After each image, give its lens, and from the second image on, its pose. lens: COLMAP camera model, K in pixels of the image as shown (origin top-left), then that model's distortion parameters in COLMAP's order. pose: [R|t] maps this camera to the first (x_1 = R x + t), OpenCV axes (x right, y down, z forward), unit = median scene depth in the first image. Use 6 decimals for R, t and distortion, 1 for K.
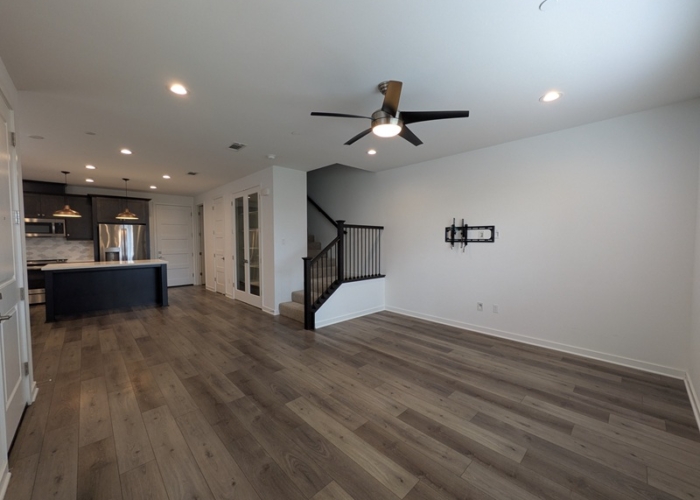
lens RADIAL K [[278.0, 0, 351.6], [0, 278.0, 251.9], [0, 0, 1]] dist [-0.002853, -0.000013]
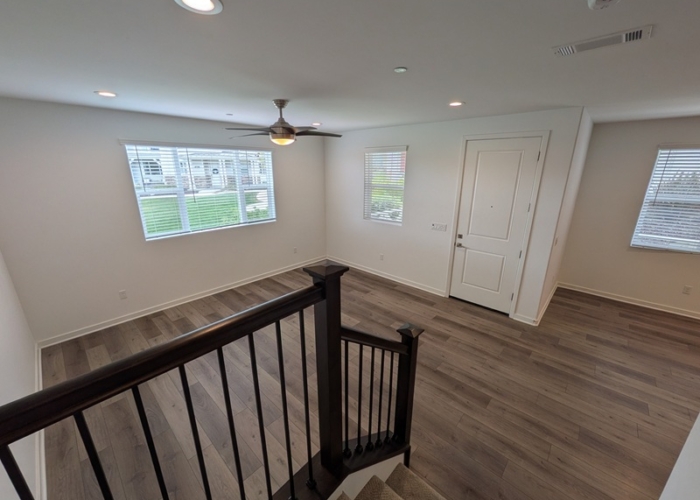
lens RADIAL K [[278.0, 0, 350.9], [0, 278.0, 249.8], [0, 0, 1]] dist [-0.002853, -0.000013]
pose [[-0.998029, 0.016682, -0.060497, -0.062676], [-0.004191, 0.944149, 0.329491, -0.284581], [0.062615, 0.329095, -0.942218, 1.712358]]
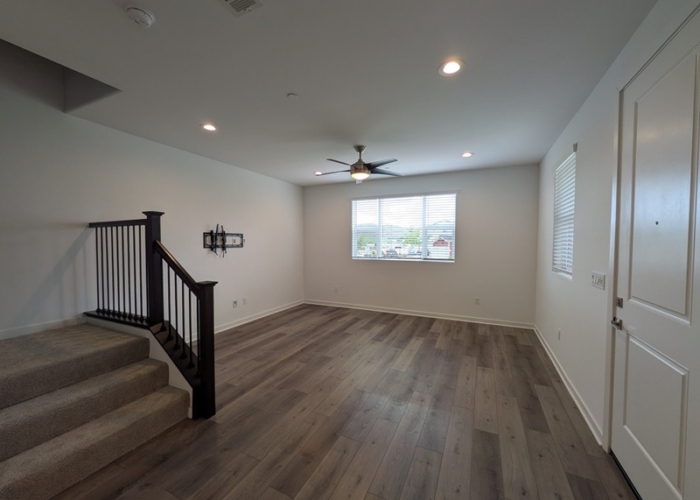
lens RADIAL K [[278.0, 0, 352.7], [0, 278.0, 252.1], [0, 0, 1]] dist [-0.002853, -0.000013]
pose [[-0.361007, -0.034146, 0.931938, -0.963928], [0.040999, 0.997782, 0.052440, -0.069041], [-0.931662, 0.057140, -0.358806, 1.184142]]
